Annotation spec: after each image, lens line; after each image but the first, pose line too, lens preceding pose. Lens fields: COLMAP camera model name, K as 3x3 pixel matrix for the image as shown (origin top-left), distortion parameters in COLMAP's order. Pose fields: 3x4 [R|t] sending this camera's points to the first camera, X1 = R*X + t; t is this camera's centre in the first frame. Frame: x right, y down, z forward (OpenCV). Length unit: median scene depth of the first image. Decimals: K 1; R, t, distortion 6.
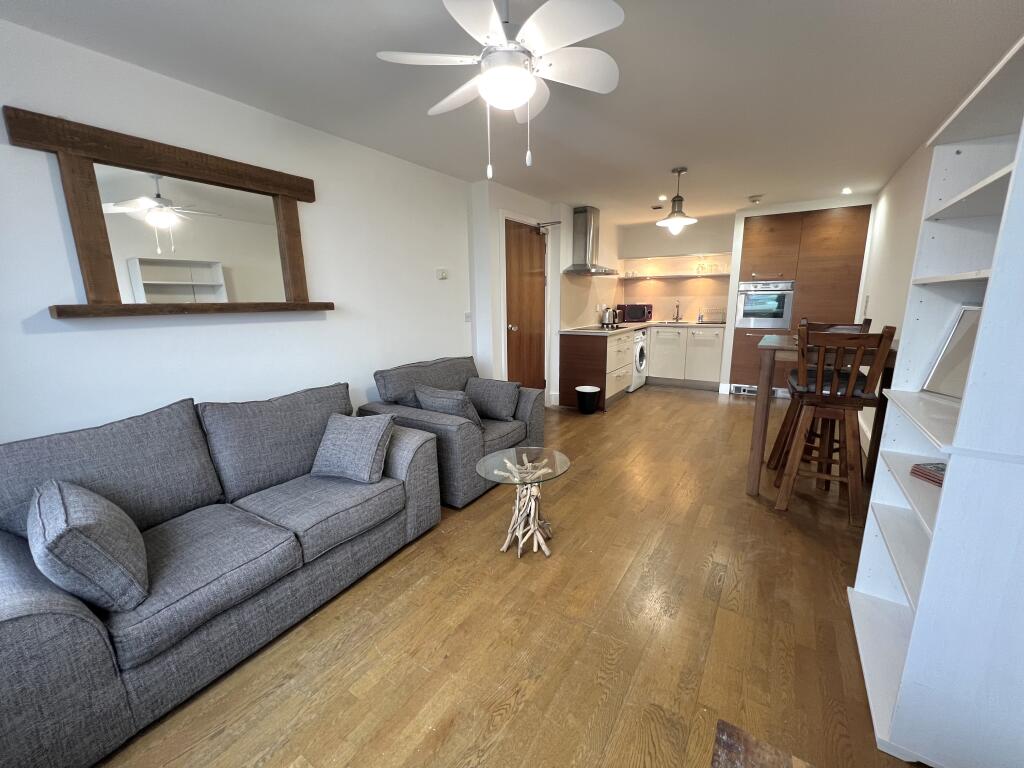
lens RADIAL K [[411.5, 0, 511.0], [0, 411.5, 380.3], [0, 0, 1]] dist [-0.000655, 0.000136]
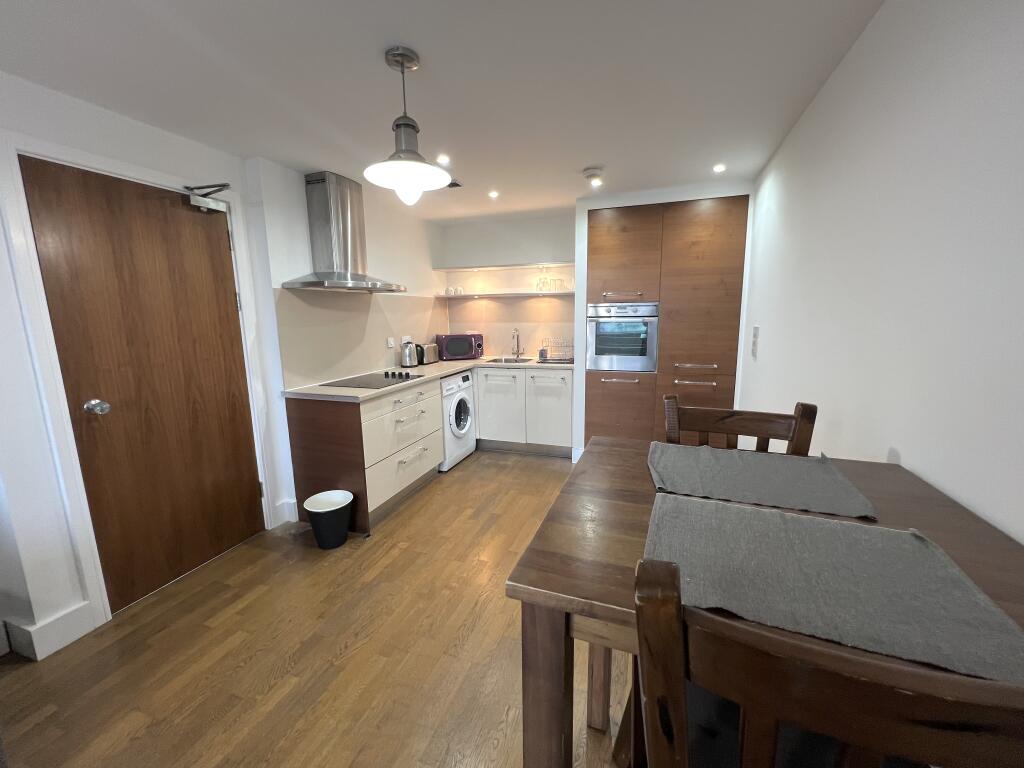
lens RADIAL K [[411.5, 0, 511.0], [0, 411.5, 380.3], [0, 0, 1]] dist [-0.000655, 0.000136]
pose [[0.972214, -0.039624, 0.230715, 0.274536], [0.048594, 0.998263, -0.033325, -0.097545], [-0.228994, 0.043611, 0.972451, 0.377053]]
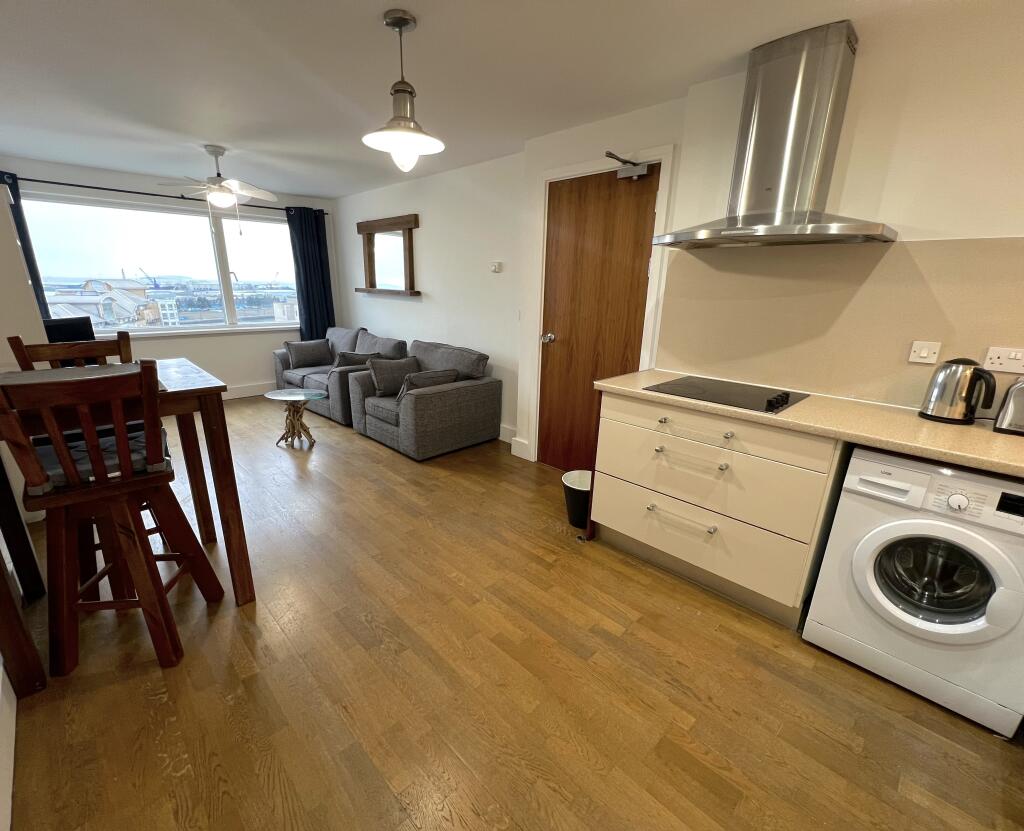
lens RADIAL K [[459.9, 0, 496.7], [0, 459.9, 429.0], [0, 0, 1]] dist [-0.002403, -0.000410]
pose [[-0.231369, 0.304568, -0.923963, 0.666694], [-0.206663, 0.912670, 0.352596, -0.200854], [0.950662, 0.272529, -0.148221, 0.874787]]
